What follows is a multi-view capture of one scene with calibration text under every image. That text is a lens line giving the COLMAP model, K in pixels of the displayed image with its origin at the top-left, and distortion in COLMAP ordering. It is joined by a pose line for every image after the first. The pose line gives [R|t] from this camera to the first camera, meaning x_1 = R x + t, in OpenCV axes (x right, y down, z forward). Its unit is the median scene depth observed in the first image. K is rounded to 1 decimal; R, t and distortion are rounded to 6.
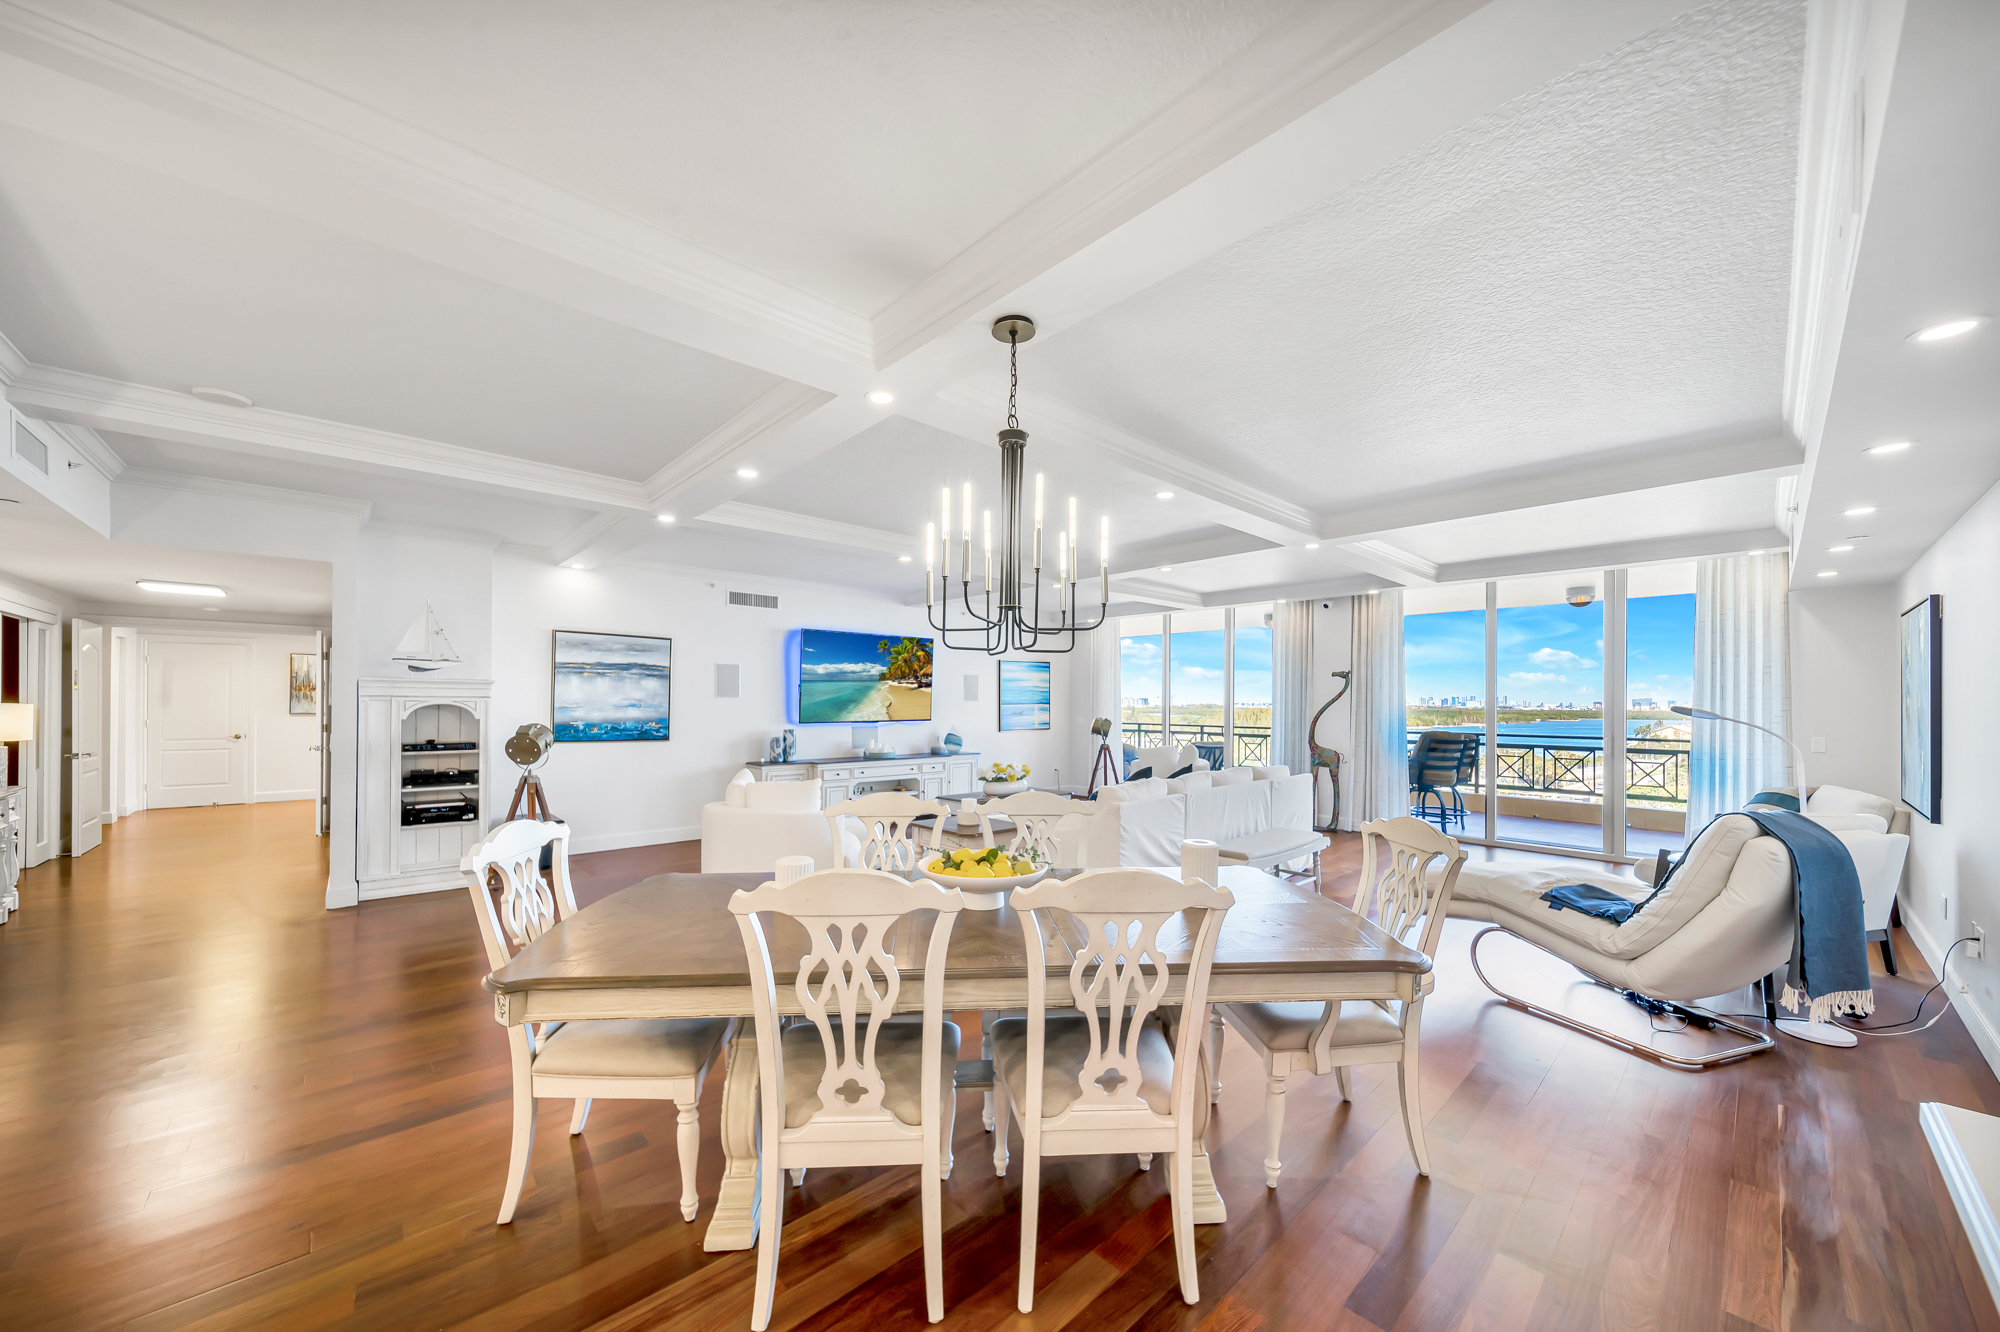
lens RADIAL K [[711.3, 0, 992.1], [0, 711.3, 711.1], [0, 0, 1]] dist [-0.004165, -0.001458]
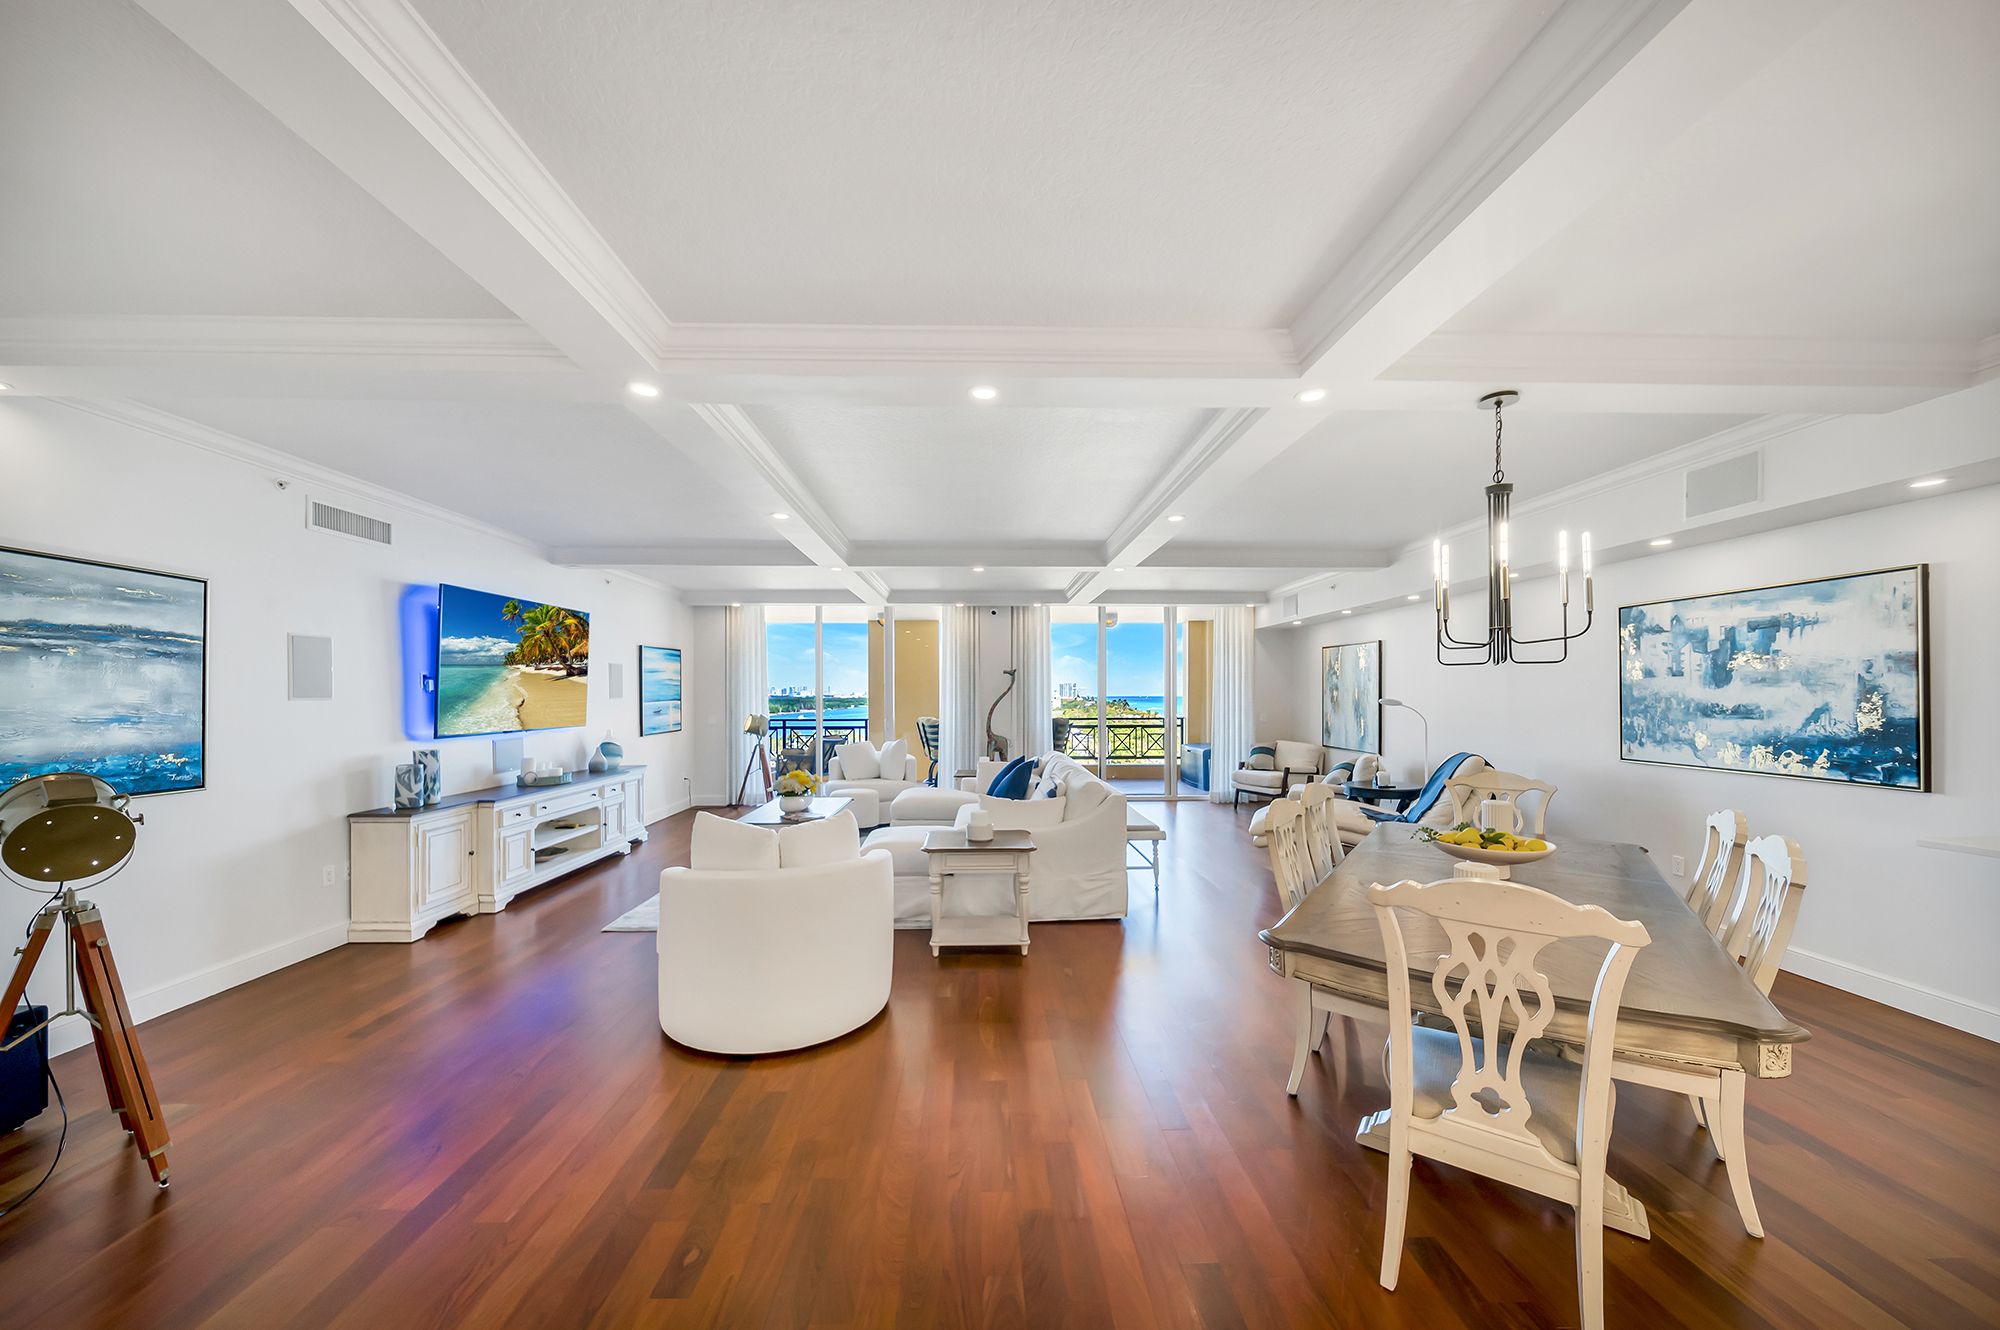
lens RADIAL K [[711.3, 0, 1000.2], [0, 711.3, 704.3], [0, 0, 1]] dist [-0.004165, -0.001458]
pose [[0.655717, -0.018233, 0.754786, -0.417439], [0.014565, 0.999828, 0.011499, -0.012829], [-0.754866, 0.003453, 0.655870, 0.245392]]
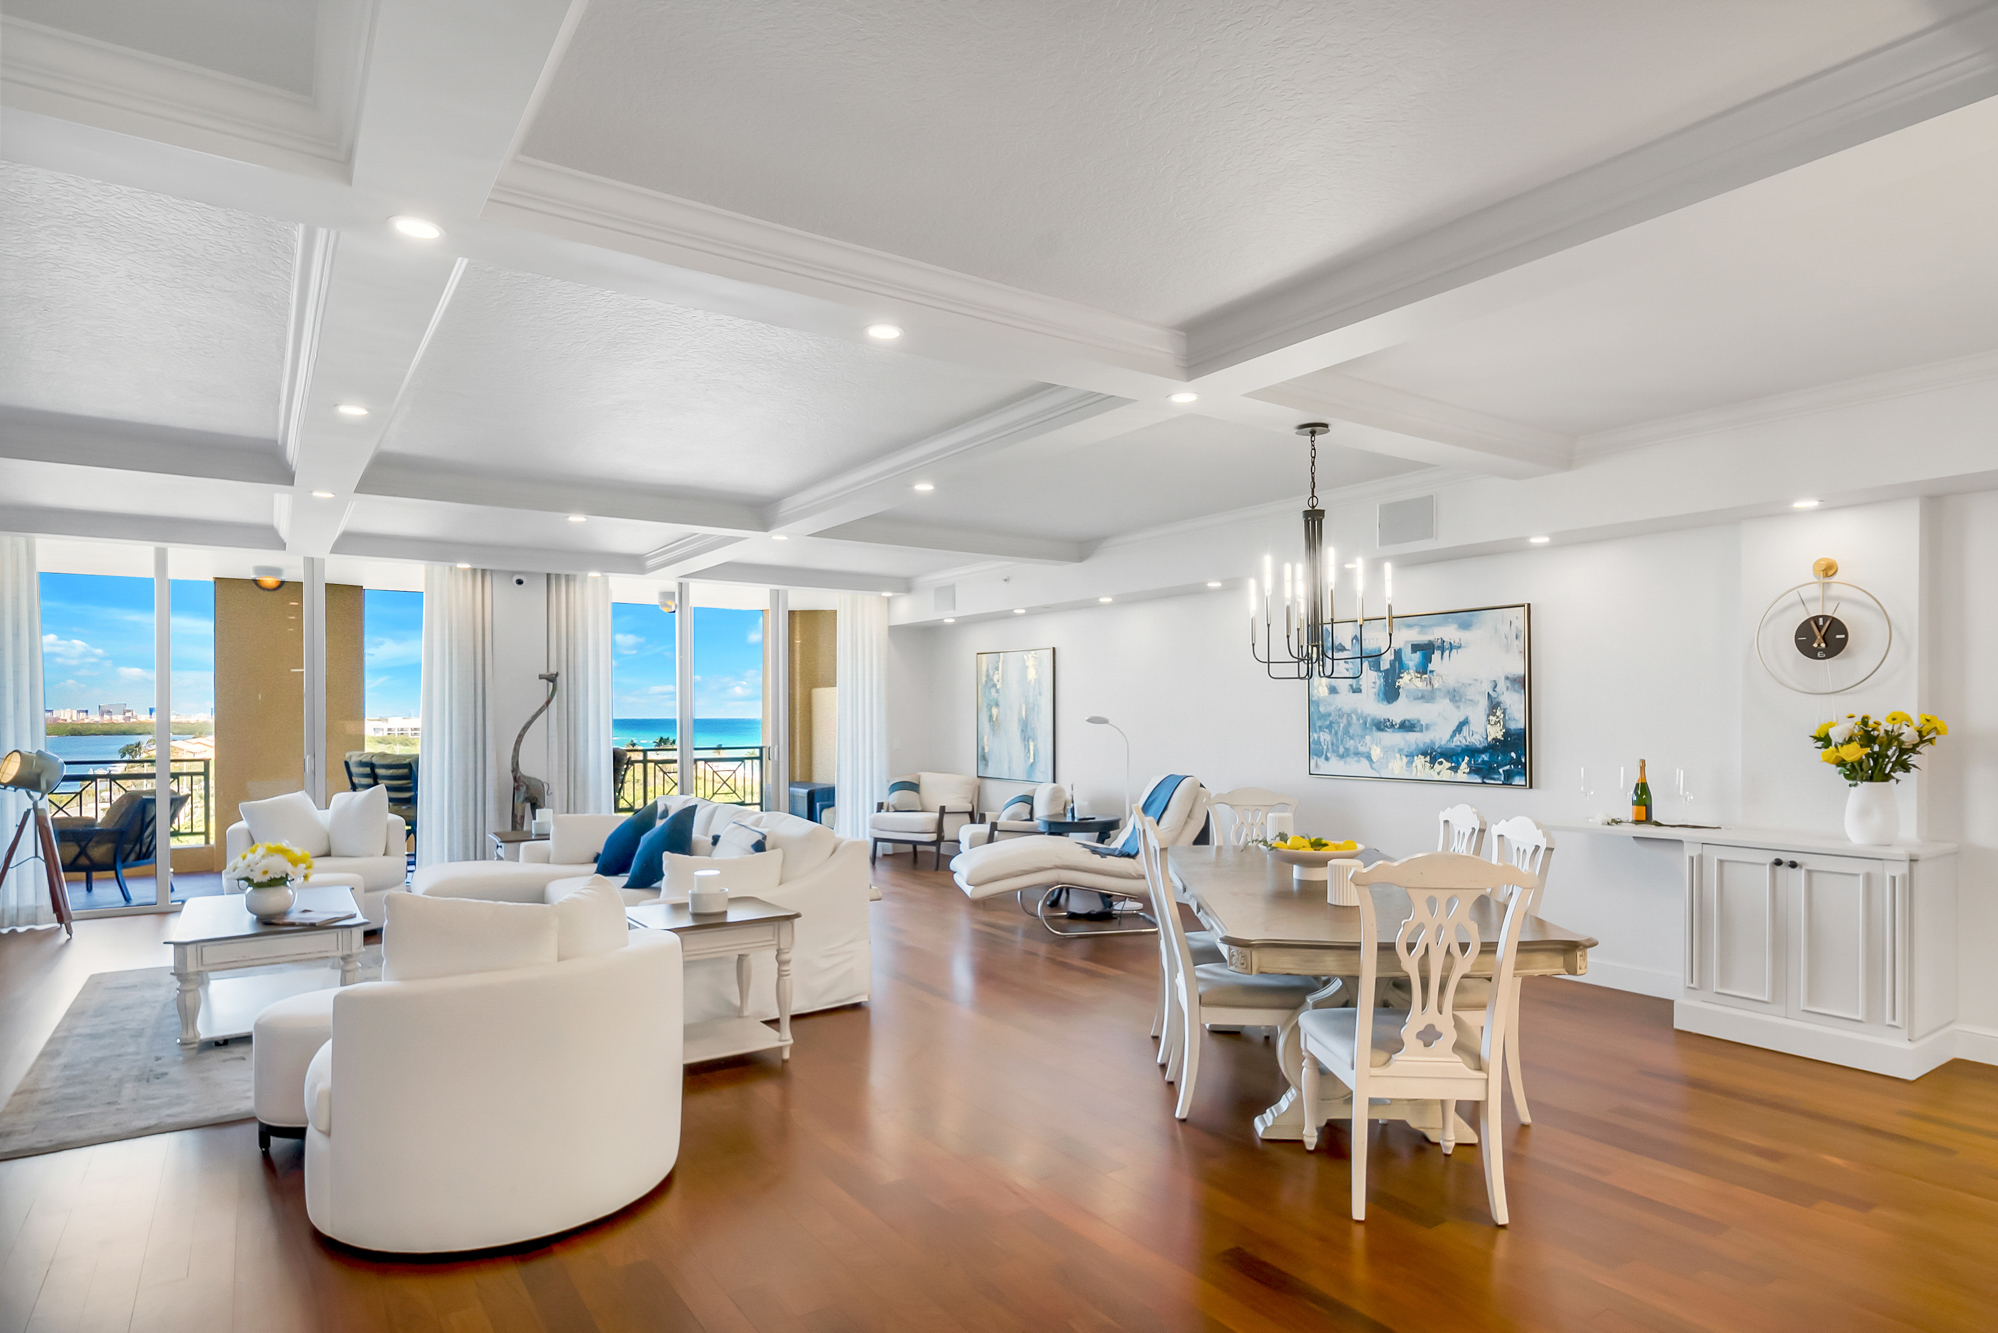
lens RADIAL K [[1071.3, 0, 1014.1], [0, 1071.3, 731.9], [0, 0, 1]] dist [-0.004280, -0.000362]
pose [[0.141273, -0.024132, 0.989677, -0.569395], [0.014643, 0.999644, 0.022285, -0.012311], [-0.989862, 0.011344, 0.141576, 0.366106]]
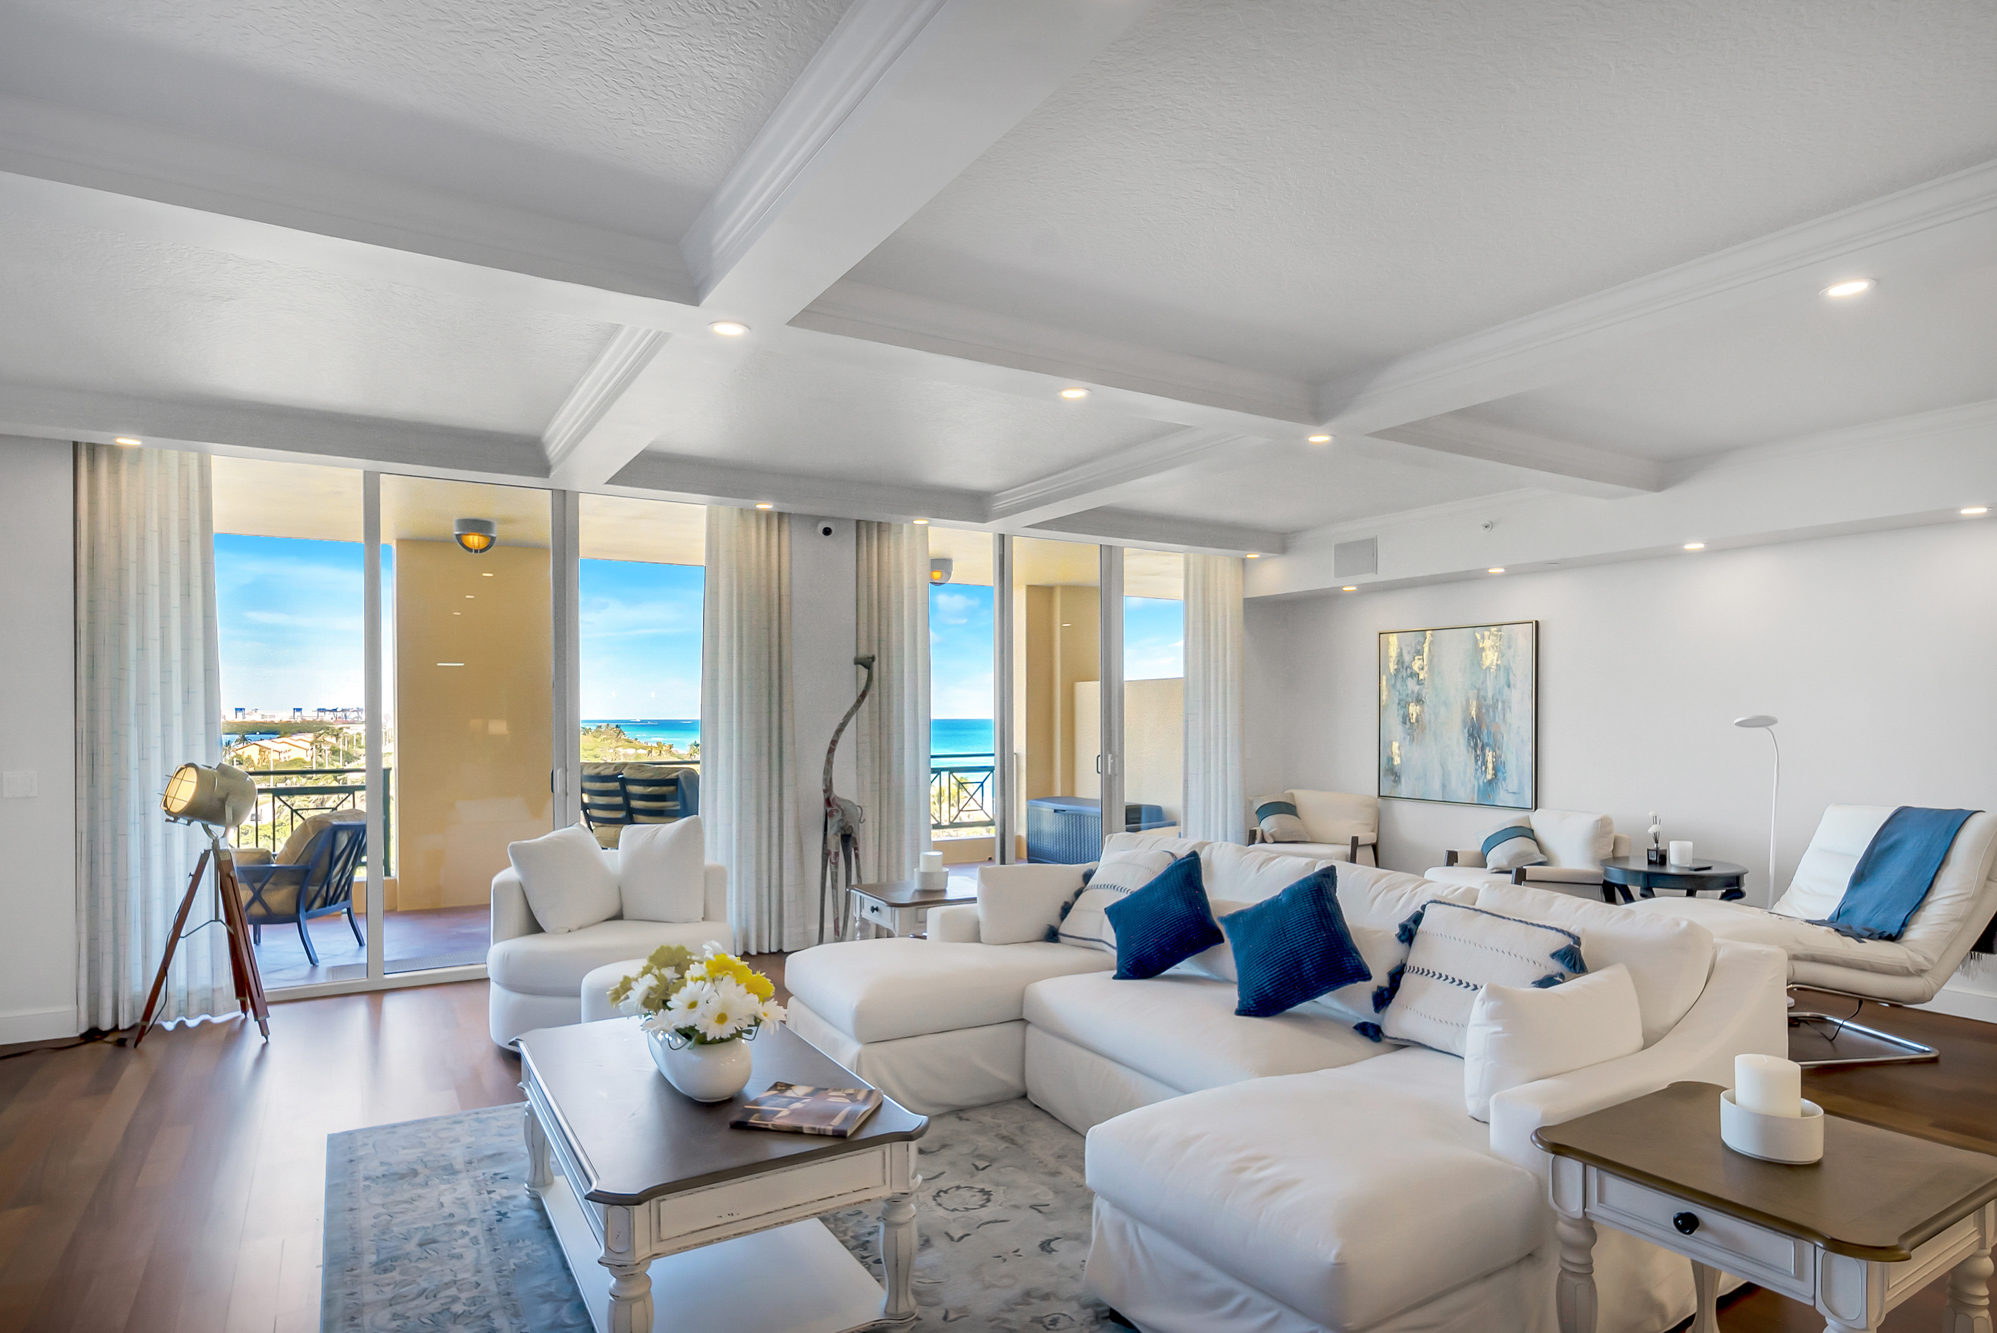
lens RADIAL K [[1070.7, 0, 1006.1], [0, 1070.7, 737.7], [0, 0, 1]] dist [-0.004280, -0.000362]
pose [[0.196729, -0.027876, 0.980062, -0.302652], [0.013238, 0.999580, 0.025774, -0.013162], [-0.980369, 0.007904, 0.197015, 0.750148]]
